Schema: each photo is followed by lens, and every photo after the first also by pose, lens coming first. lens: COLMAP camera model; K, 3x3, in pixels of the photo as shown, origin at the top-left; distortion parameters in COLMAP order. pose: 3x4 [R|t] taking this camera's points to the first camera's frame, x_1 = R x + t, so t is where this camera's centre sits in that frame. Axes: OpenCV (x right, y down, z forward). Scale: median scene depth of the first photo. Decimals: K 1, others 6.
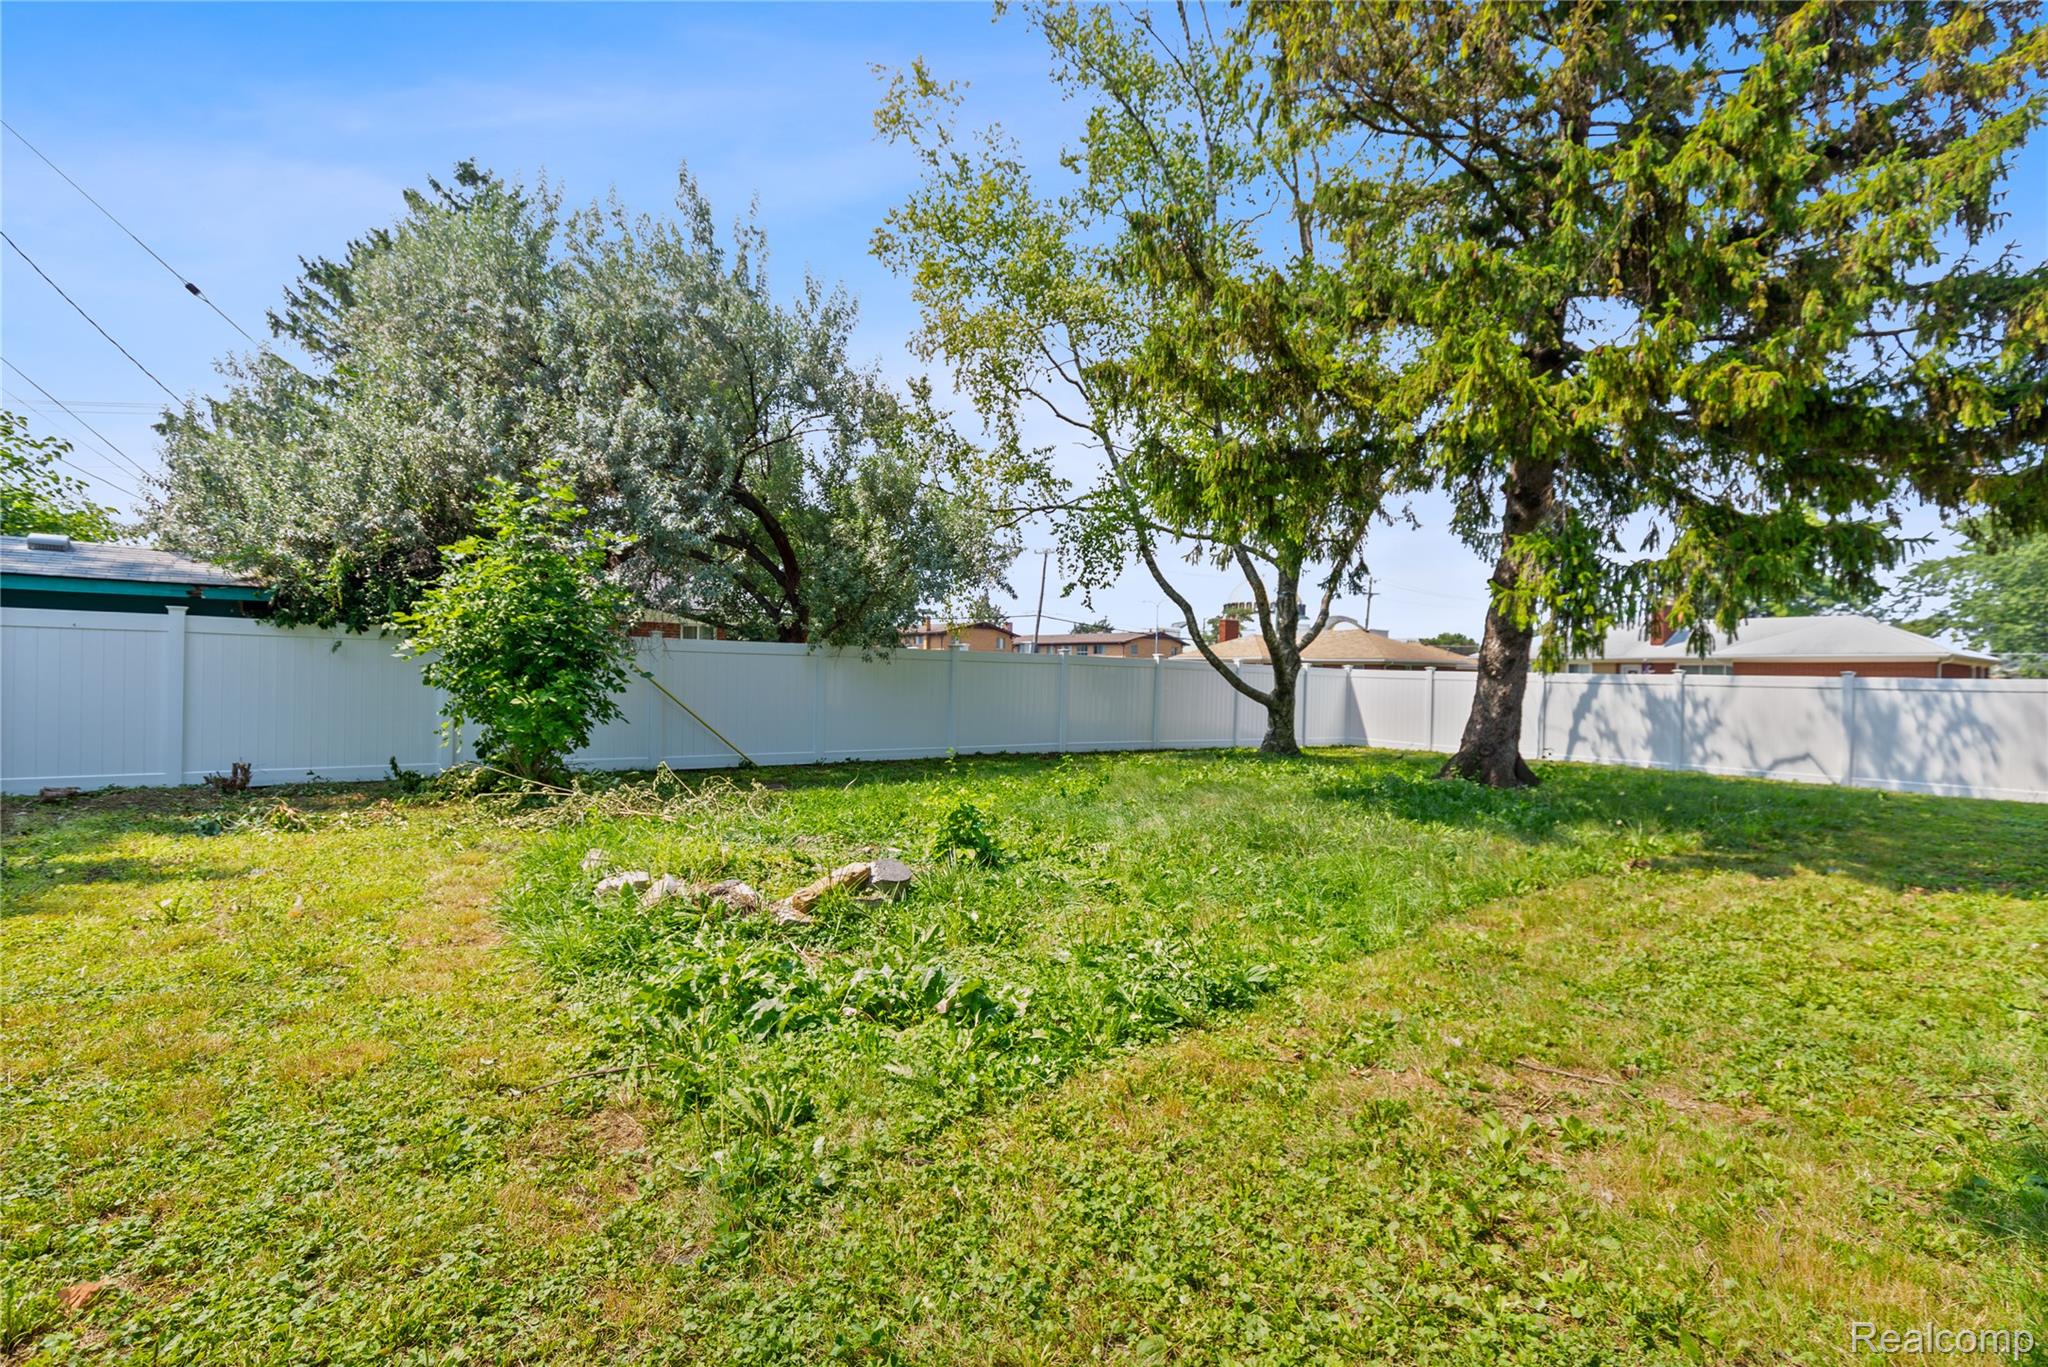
lens RADIAL K [[937.9, 0, 1021.4], [0, 937.9, 673.0], [0, 0, 1]] dist [-0.003717, -0.000360]
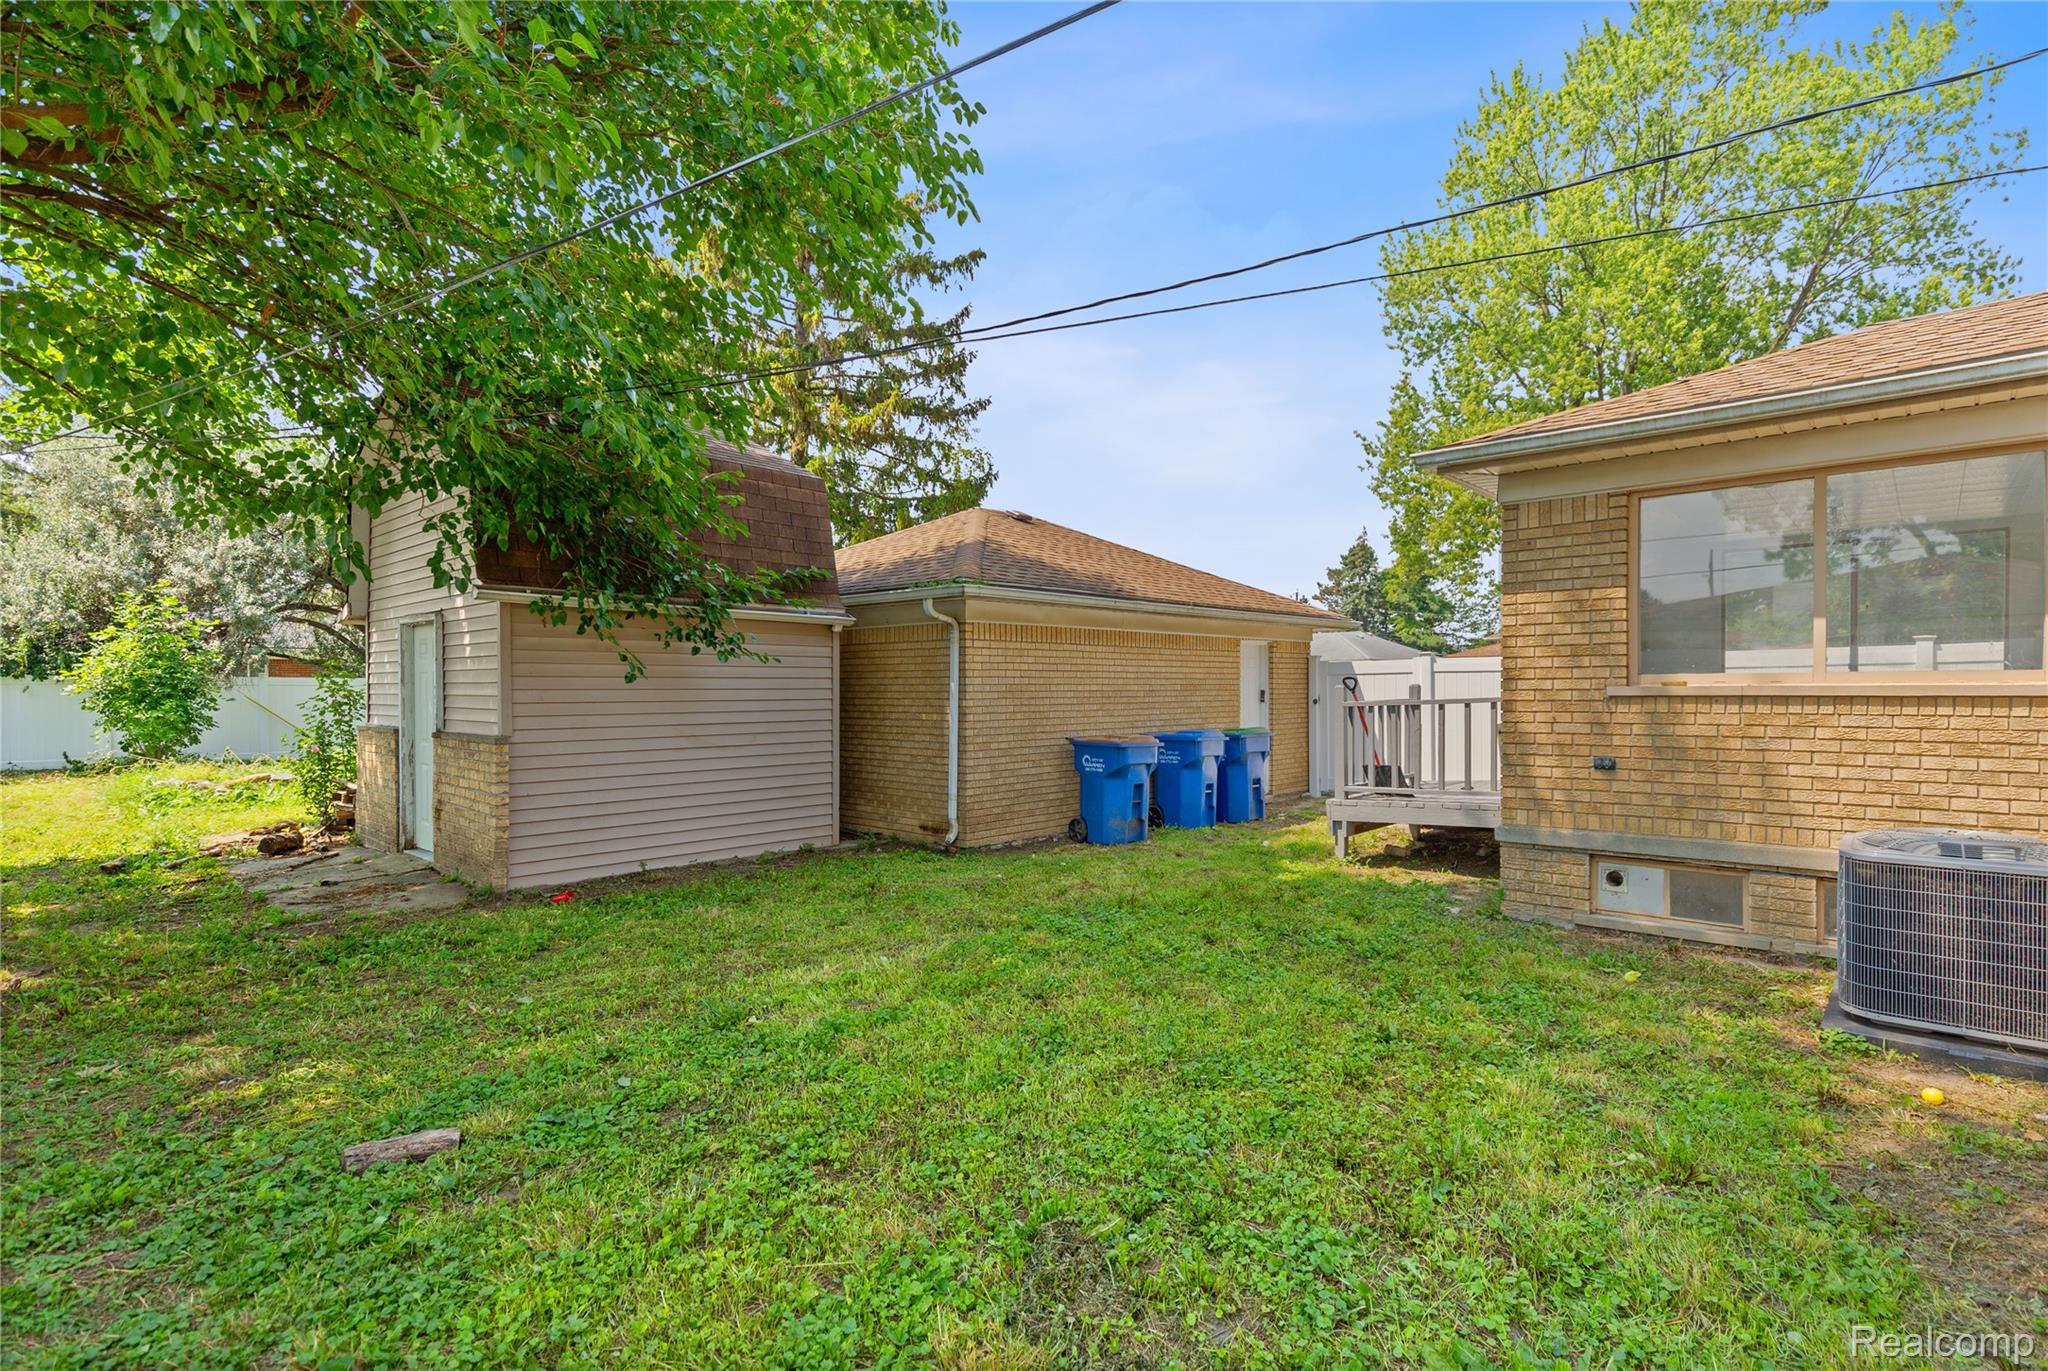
lens RADIAL K [[937.9, 0, 1024.6], [0, 937.9, 687.2], [0, 0, 1]] dist [-0.003717, -0.000360]
pose [[0.983184, -0.025764, 0.180792, 0.758691], [0.025400, 0.999668, 0.004329, 0.006946], [-0.180843, 0.000336, 0.983512, -1.012335]]
